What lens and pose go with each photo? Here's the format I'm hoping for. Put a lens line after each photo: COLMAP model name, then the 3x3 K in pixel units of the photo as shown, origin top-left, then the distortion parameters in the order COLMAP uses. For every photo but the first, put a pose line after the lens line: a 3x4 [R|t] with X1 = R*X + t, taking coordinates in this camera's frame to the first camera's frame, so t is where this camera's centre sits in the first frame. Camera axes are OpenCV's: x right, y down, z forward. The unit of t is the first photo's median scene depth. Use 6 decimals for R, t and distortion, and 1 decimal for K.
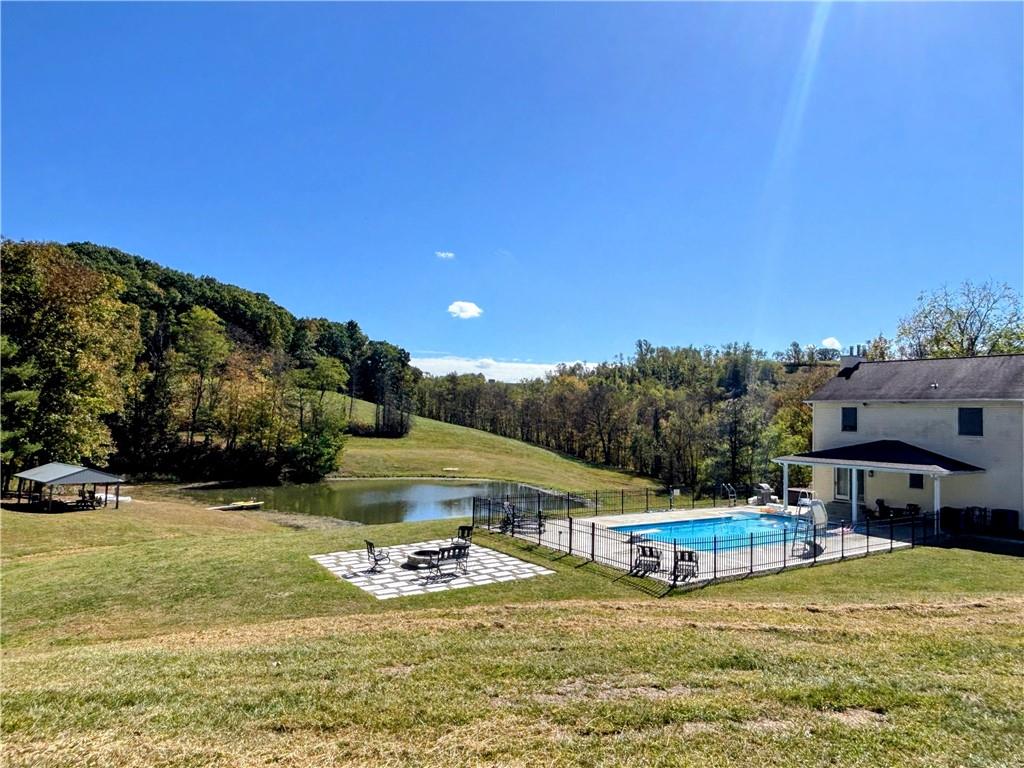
lens RADIAL K [[656.9, 0, 512.0], [0, 656.9, 383.9], [0, 0, 1]] dist [0.004579, 0.000518]
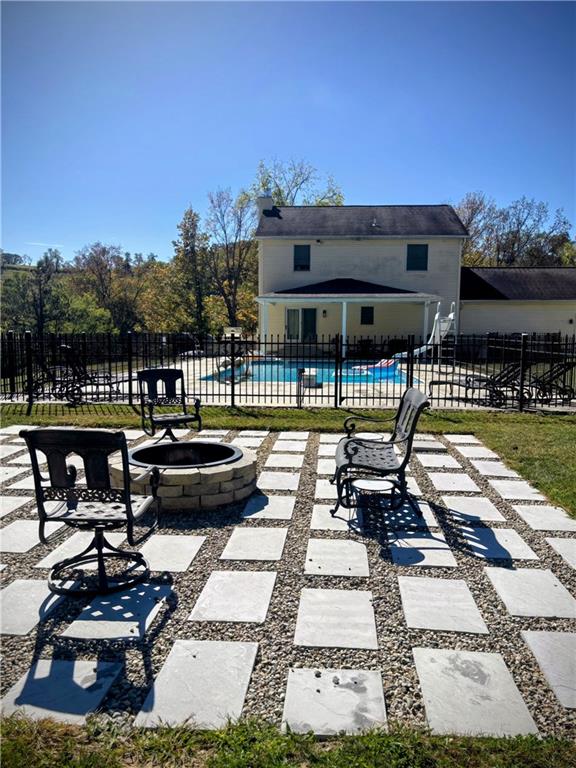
lens RADIAL K [[584.2, 0, 288.4], [0, 584.2, 386.1], [0, 0, 1]] dist [0.014899, 0.004565]
pose [[0.623295, -0.096214, 0.776046, -0.180310], [-0.030332, 0.988680, 0.146939, 0.122209], [-0.781399, -0.115125, 0.613321, 0.519407]]
